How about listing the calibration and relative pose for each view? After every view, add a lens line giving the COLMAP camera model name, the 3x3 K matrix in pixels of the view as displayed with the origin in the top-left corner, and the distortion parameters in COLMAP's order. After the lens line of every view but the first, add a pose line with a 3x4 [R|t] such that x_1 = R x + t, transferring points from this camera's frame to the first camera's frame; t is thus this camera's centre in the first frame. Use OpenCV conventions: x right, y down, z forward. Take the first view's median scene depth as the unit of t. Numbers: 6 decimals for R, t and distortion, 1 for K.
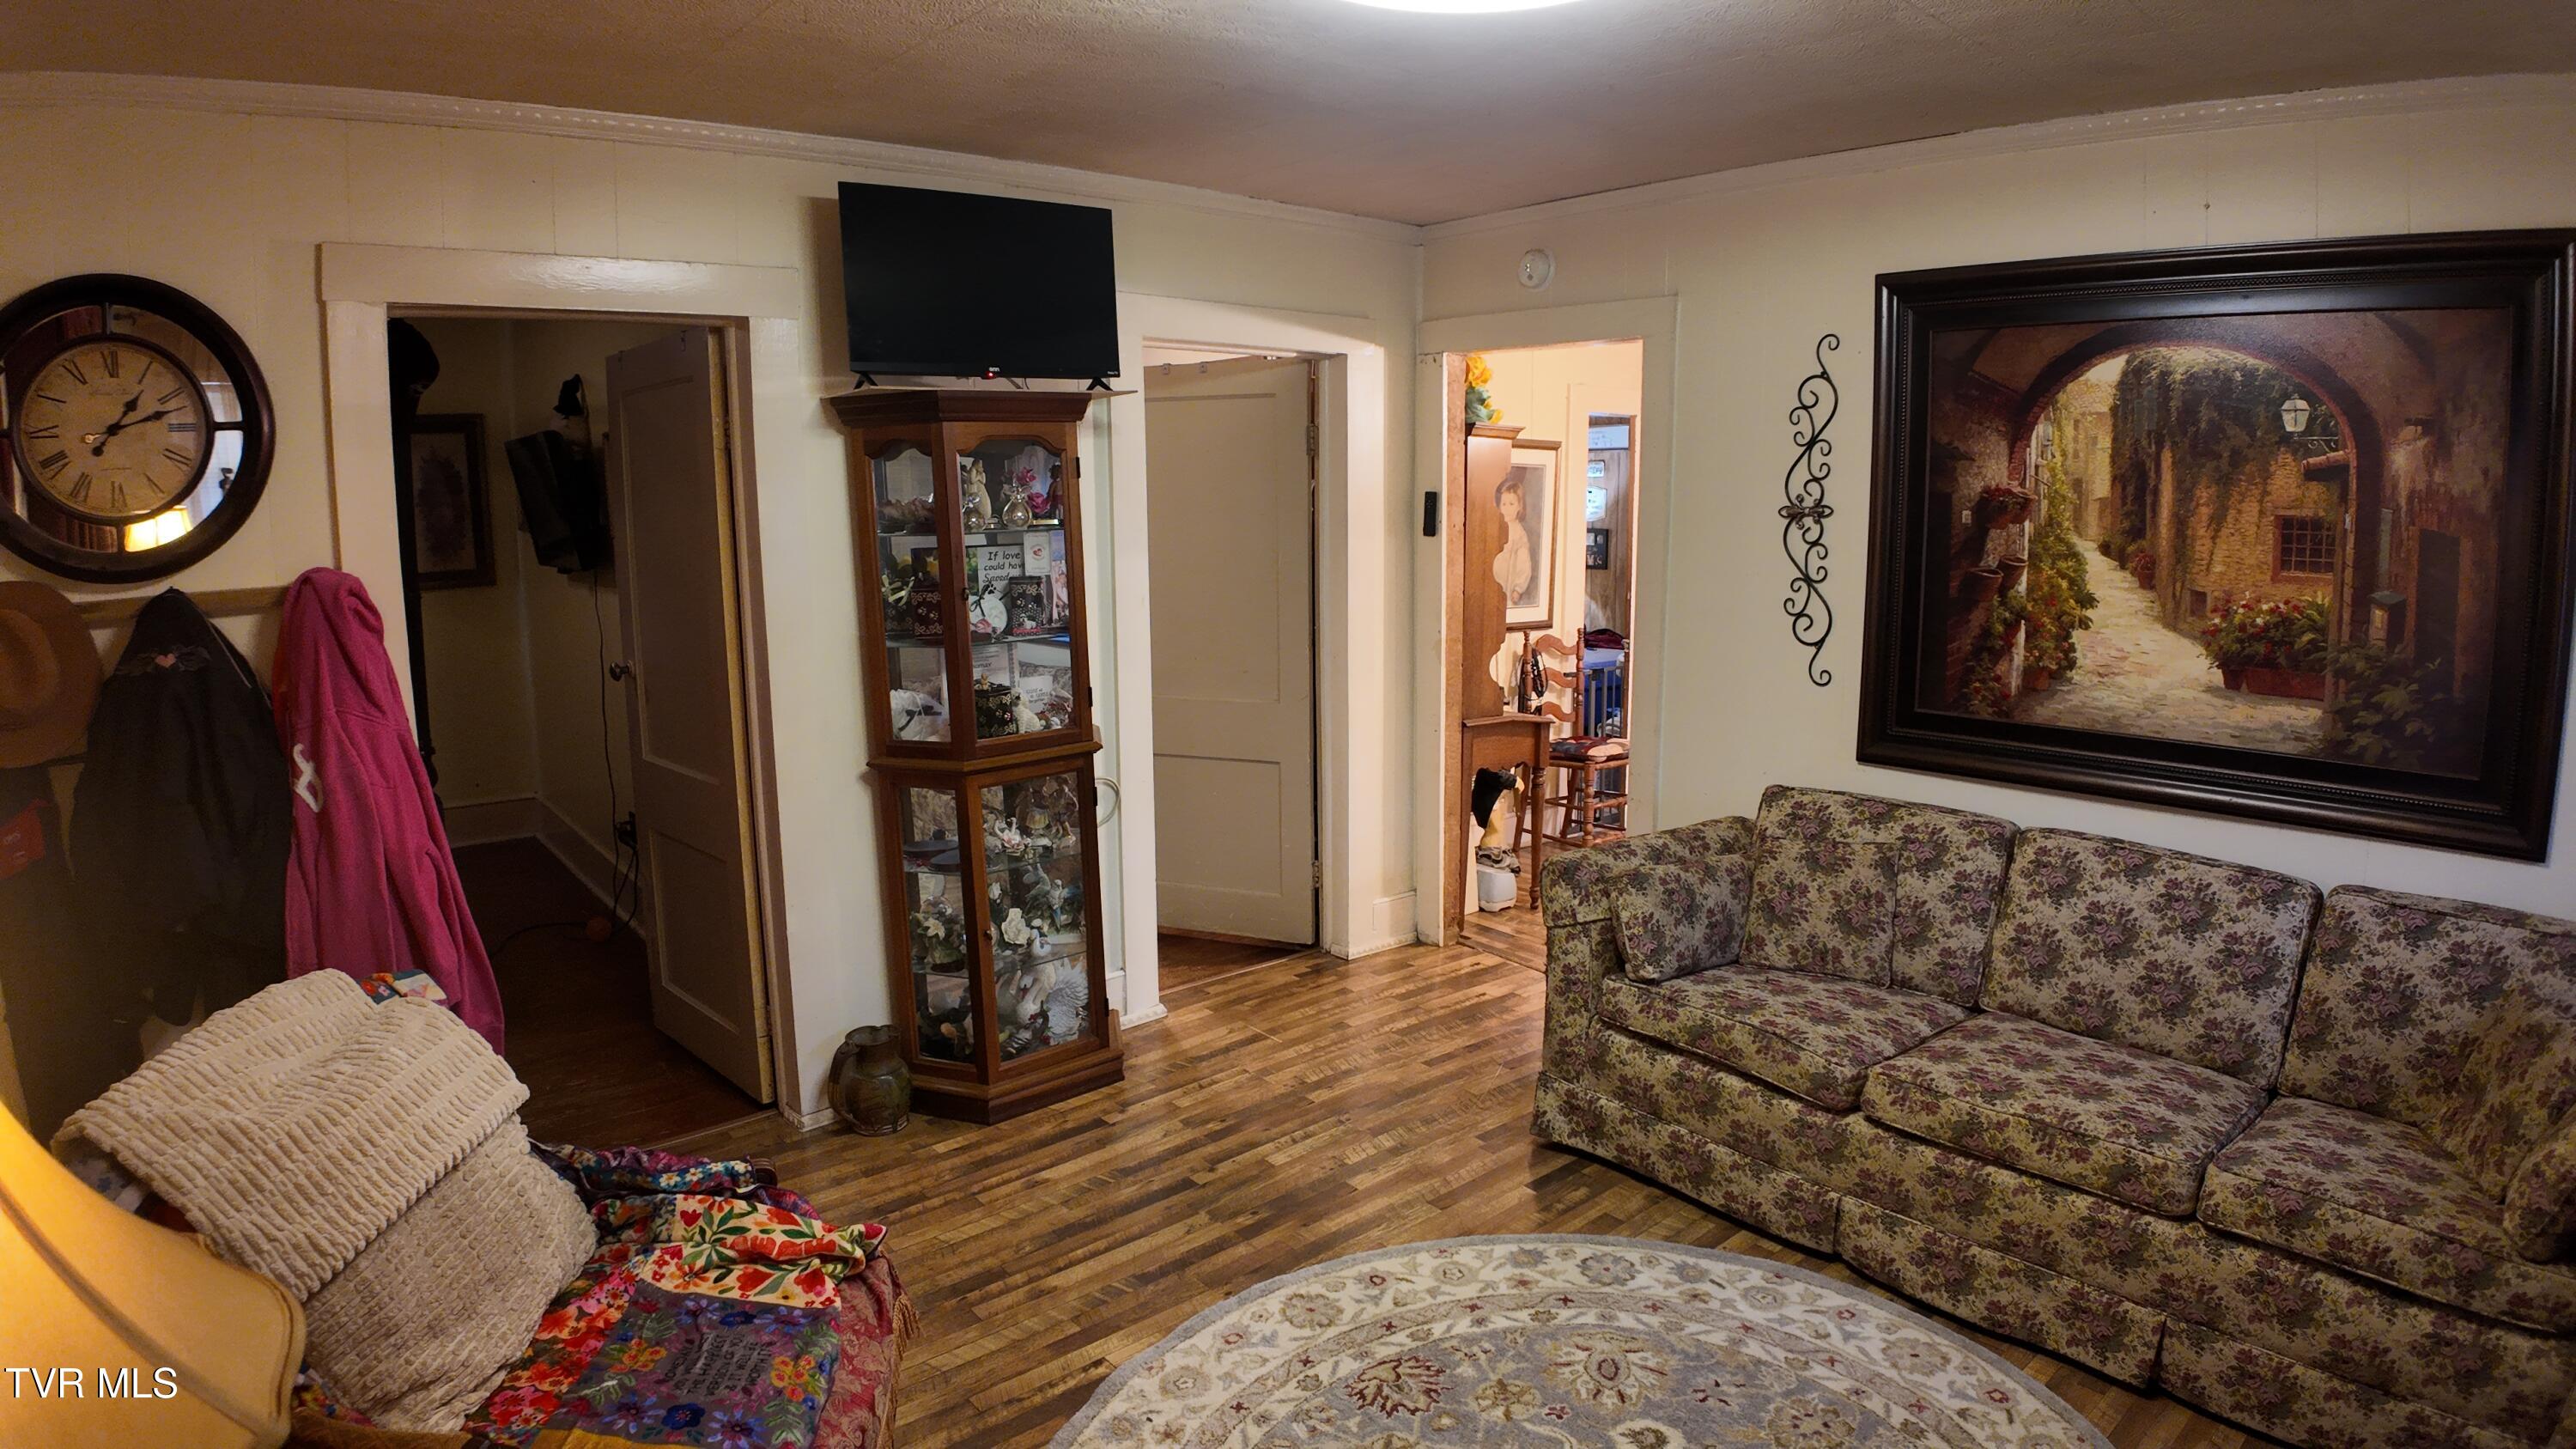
lens RADIAL K [[1401.4, 0, 1295.6], [0, 1401.4, 715.2], [0, 0, 1]] dist [-0.077289, -0.025761]
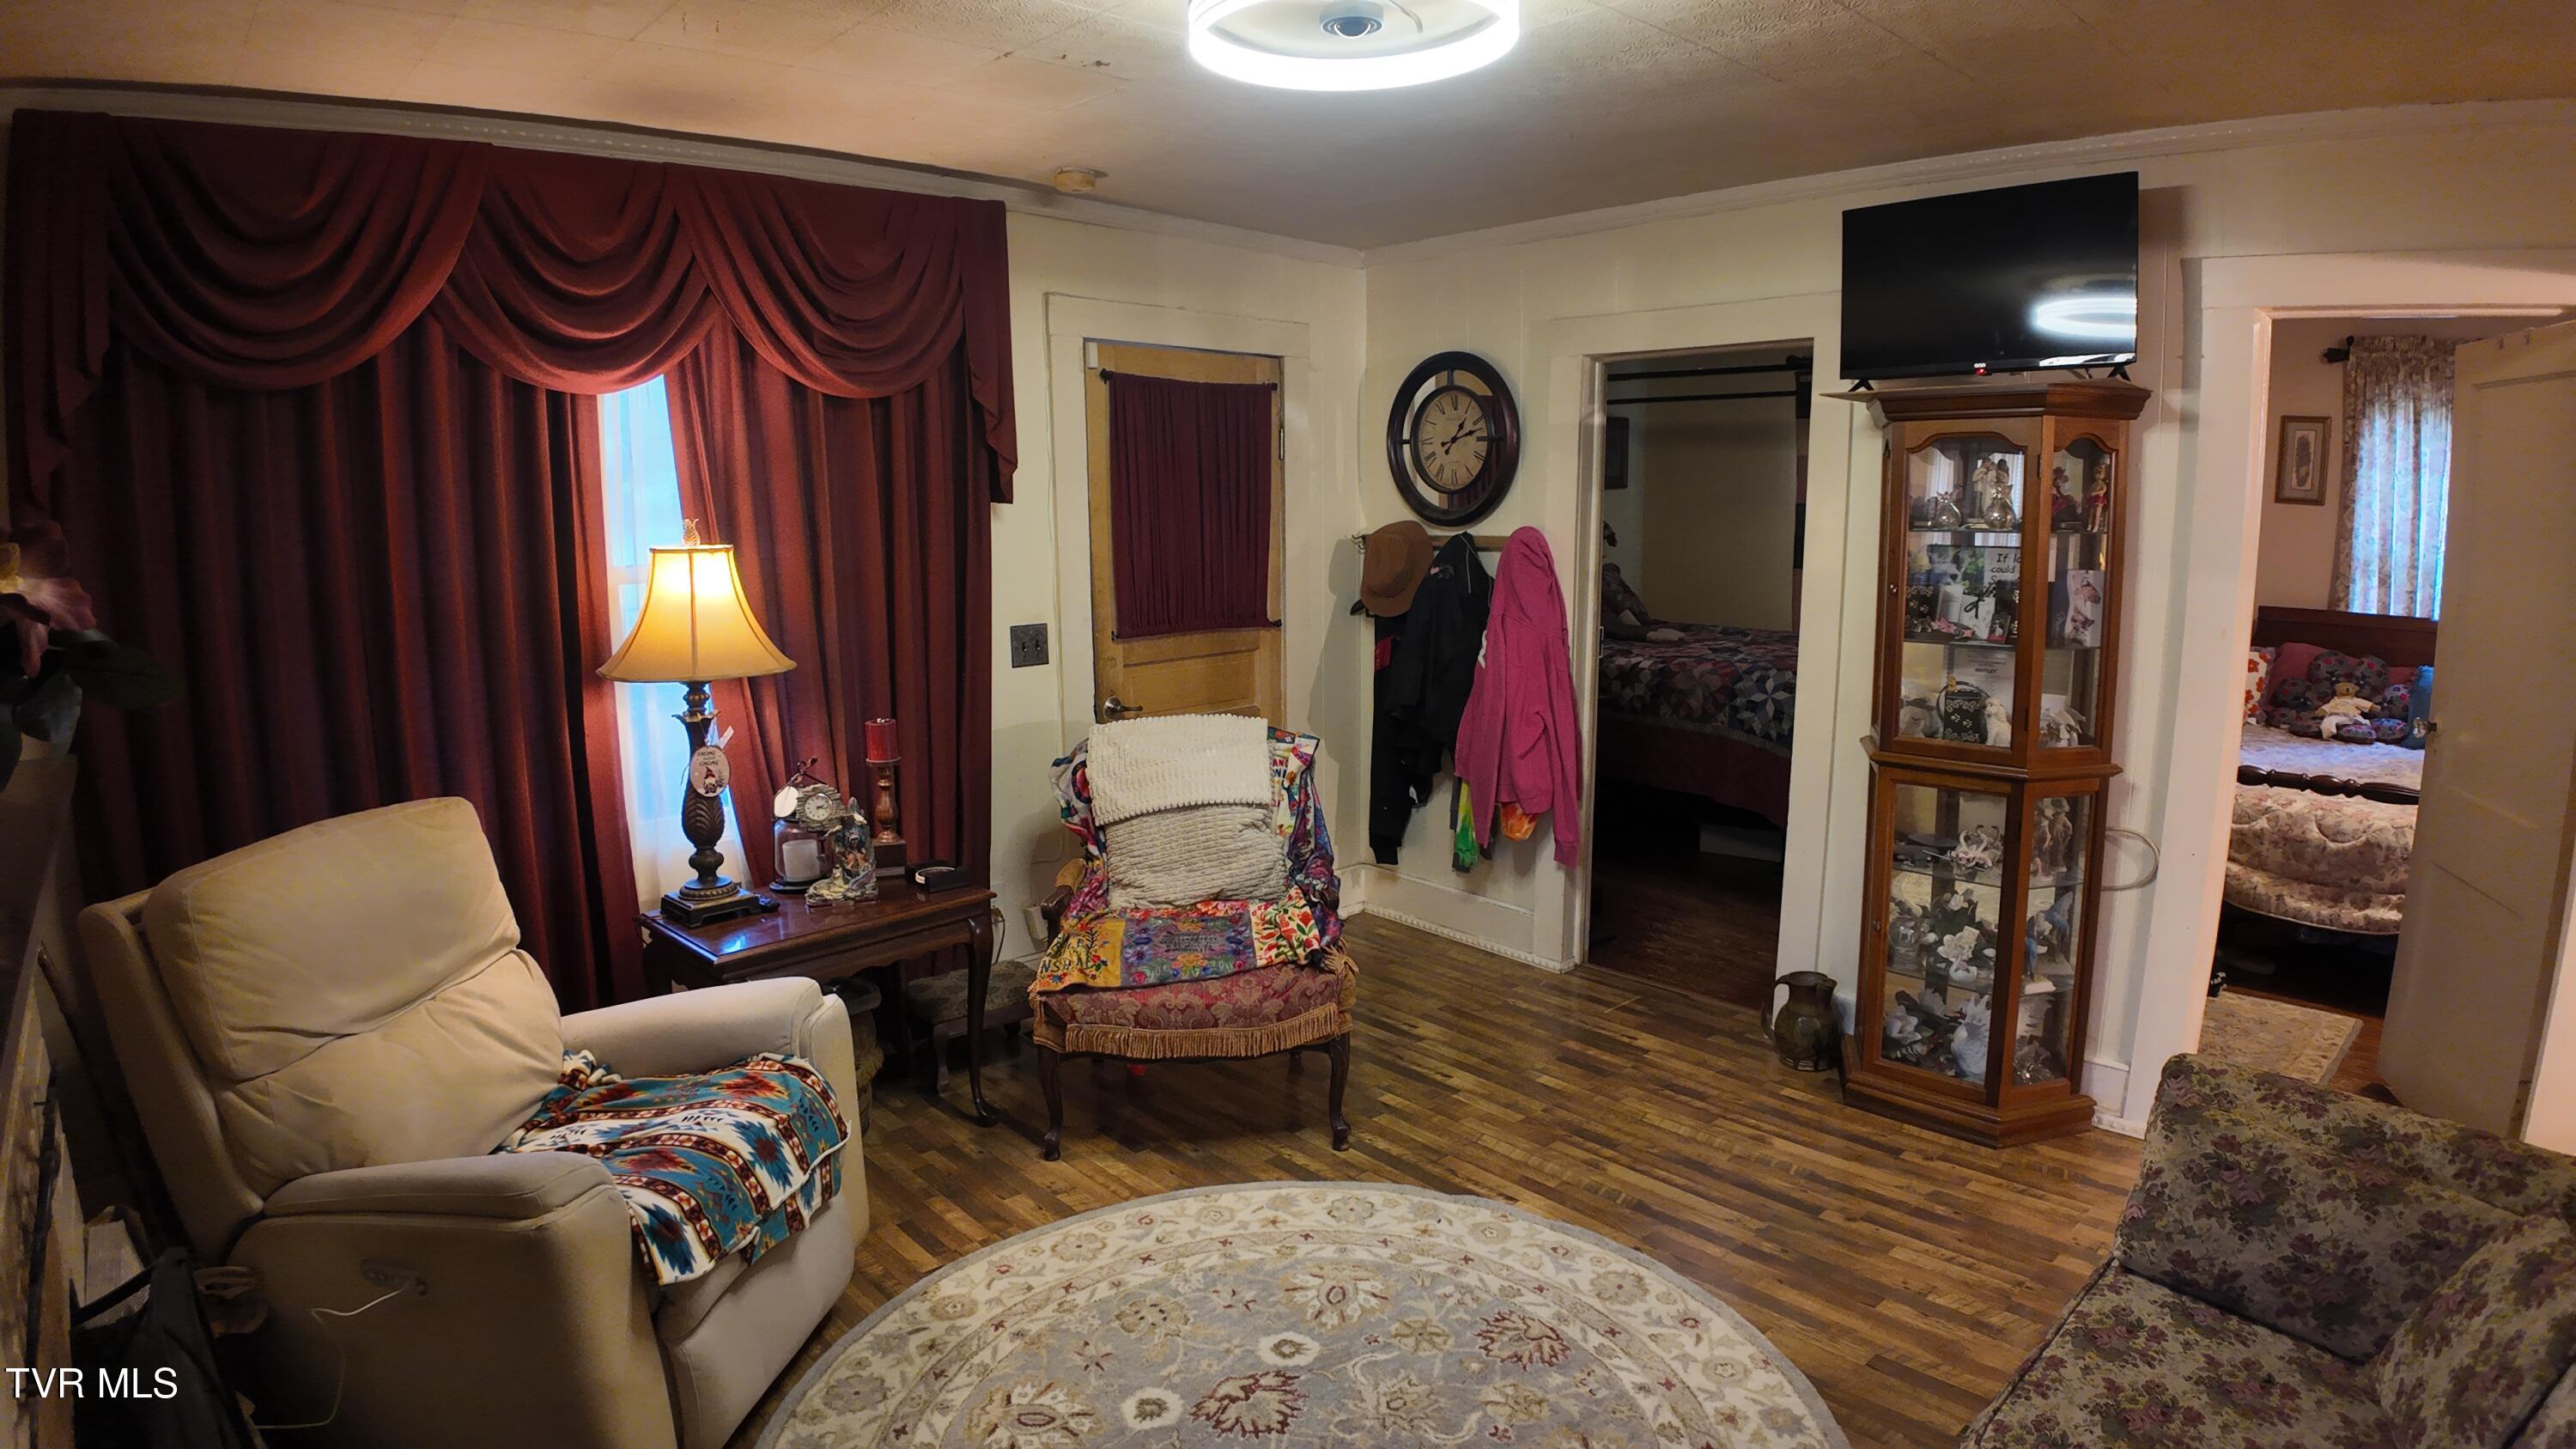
lens RADIAL K [[1401.4, 0, 1295.6], [0, 1401.4, 715.2], [0, 0, 1]] dist [-0.077289, -0.025761]
pose [[0.030714, 0.164358, -0.985922, 0.837811], [-0.163020, 0.974004, 0.157293, -0.092965], [0.986145, 0.155894, 0.056709, 0.567364]]
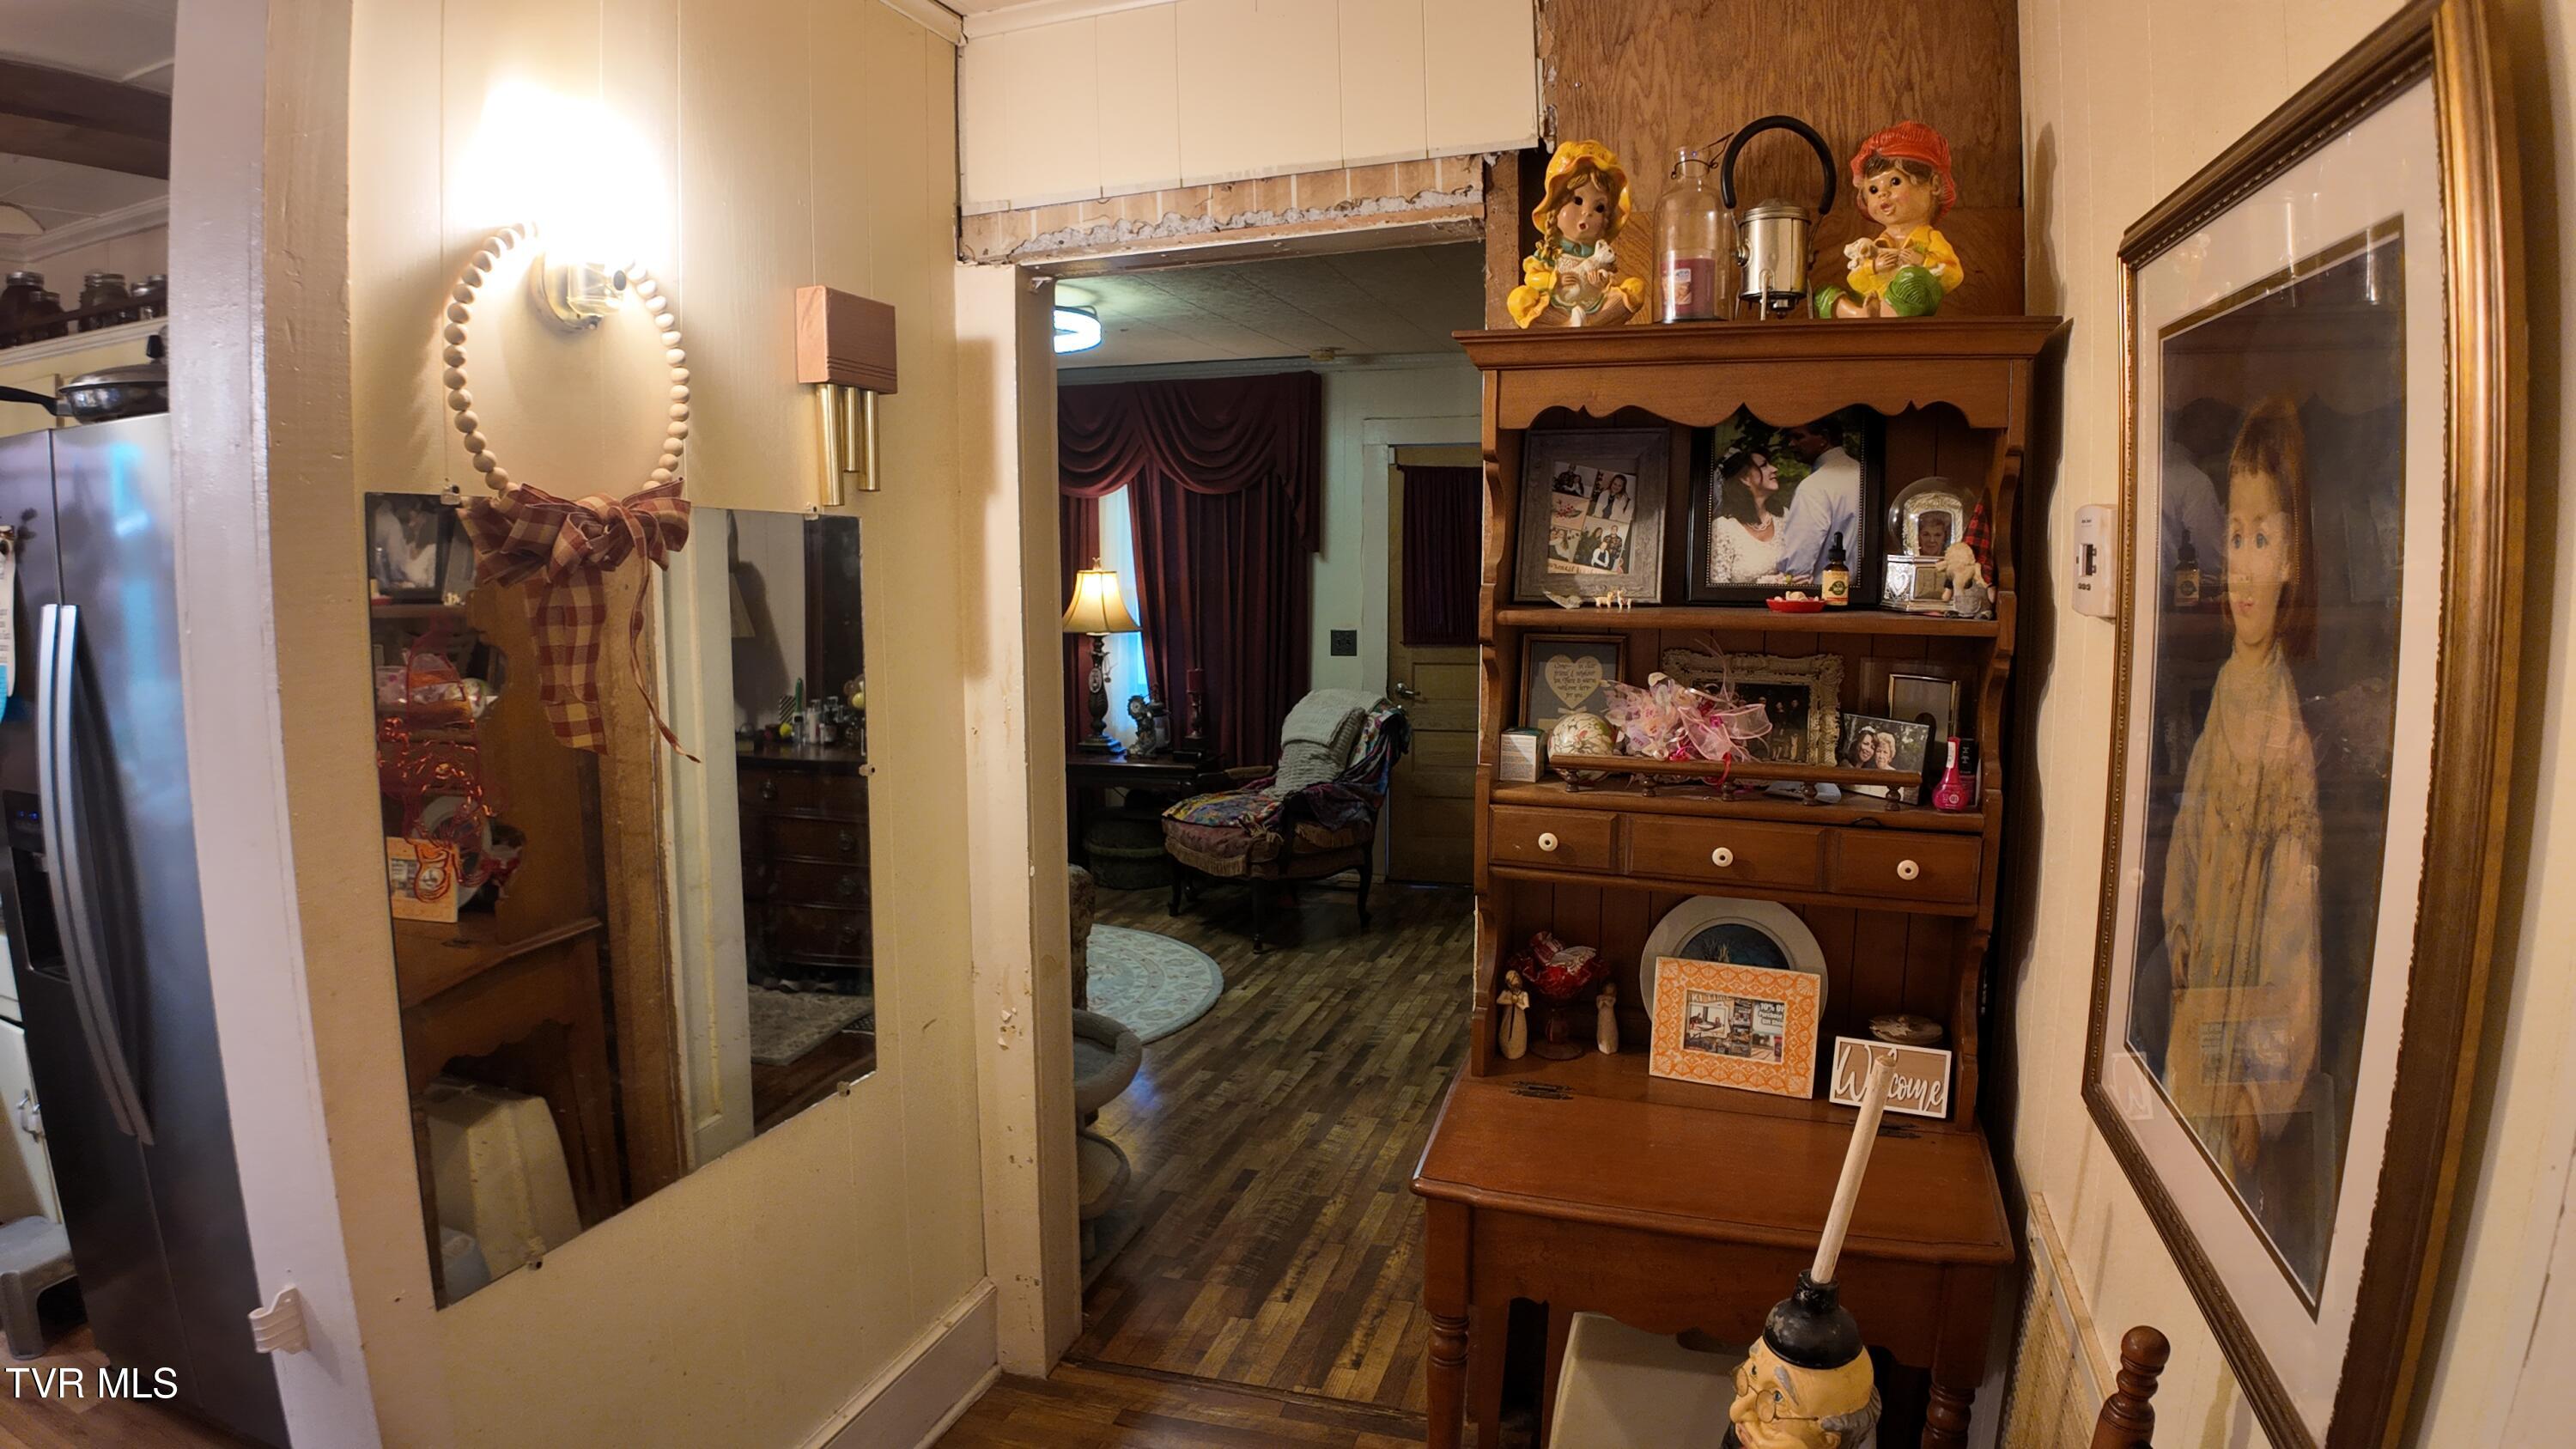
lens RADIAL K [[1396.2, 0, 1223.1], [0, 1396.2, 722.4], [0, 0, 1]] dist [0.000501, 0.000008]
pose [[-0.878872, 0.064172, -0.472722, 0.652176], [-0.067891, 0.964001, 0.257085, -0.321185], [0.472202, 0.258038, -0.842877, 2.119649]]
